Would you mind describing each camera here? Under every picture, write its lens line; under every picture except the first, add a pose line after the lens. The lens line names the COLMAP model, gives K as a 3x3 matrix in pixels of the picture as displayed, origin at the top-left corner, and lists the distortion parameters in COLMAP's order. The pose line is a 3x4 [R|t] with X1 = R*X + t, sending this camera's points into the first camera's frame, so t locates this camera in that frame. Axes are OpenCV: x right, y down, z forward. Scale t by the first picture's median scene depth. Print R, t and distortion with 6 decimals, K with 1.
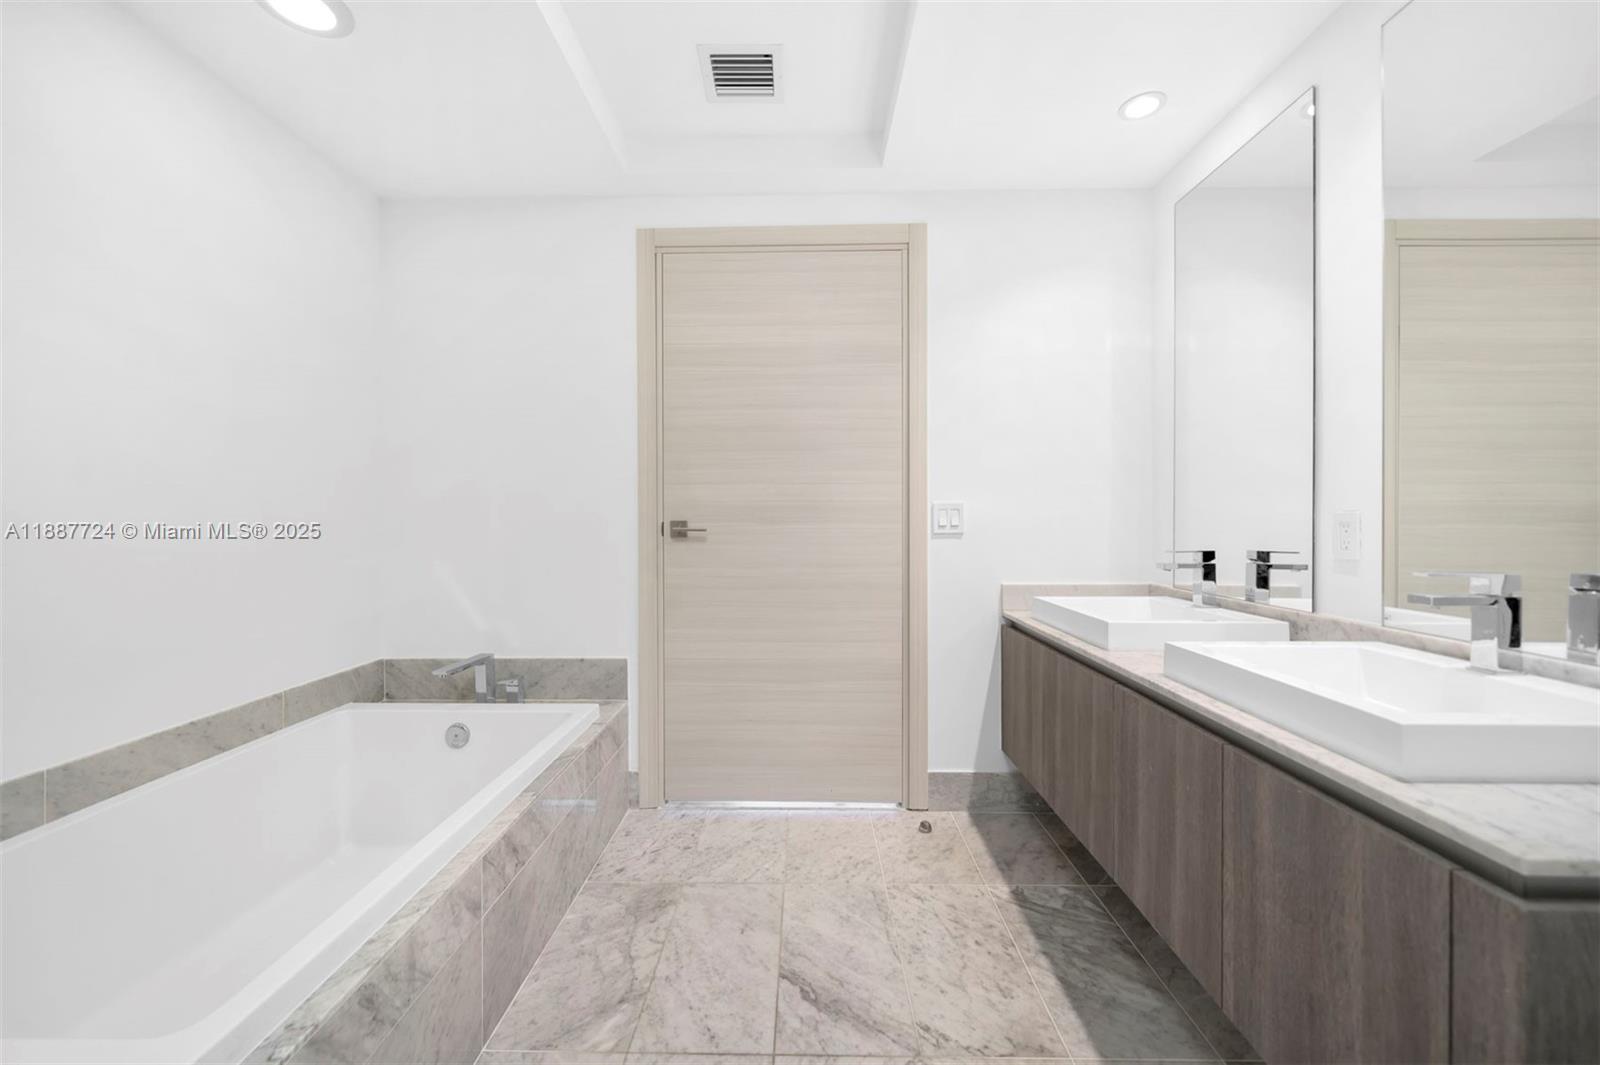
lens RADIAL K [[632.0, 0, 788.2], [0, 632.0, 515.4], [0, 0, 1]] dist [-0.000050, 0.000265]
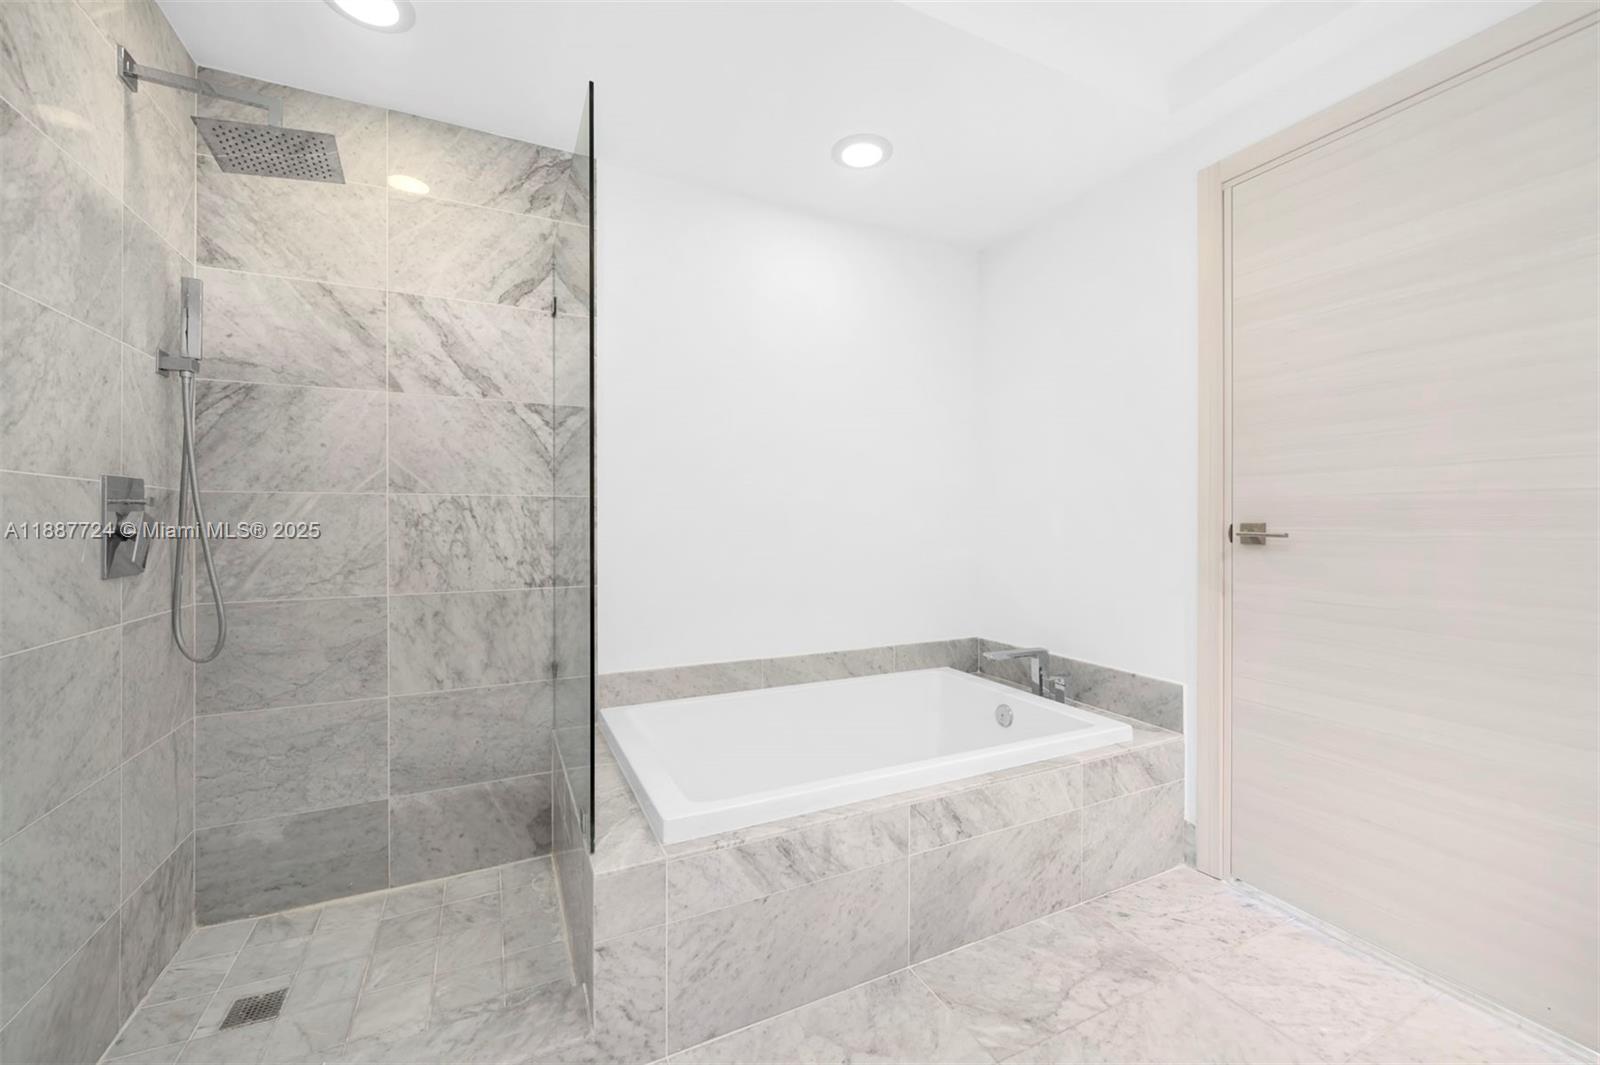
lens RADIAL K [[632.0, 0, 788.2], [0, 632.0, 515.4], [0, 0, 1]] dist [-0.000050, 0.000265]
pose [[0.448956, -0.004495, -0.893543, 0.304953], [0.001456, 0.999990, -0.004299, 0.001900], [0.893553, 0.000629, 0.448958, 0.168678]]
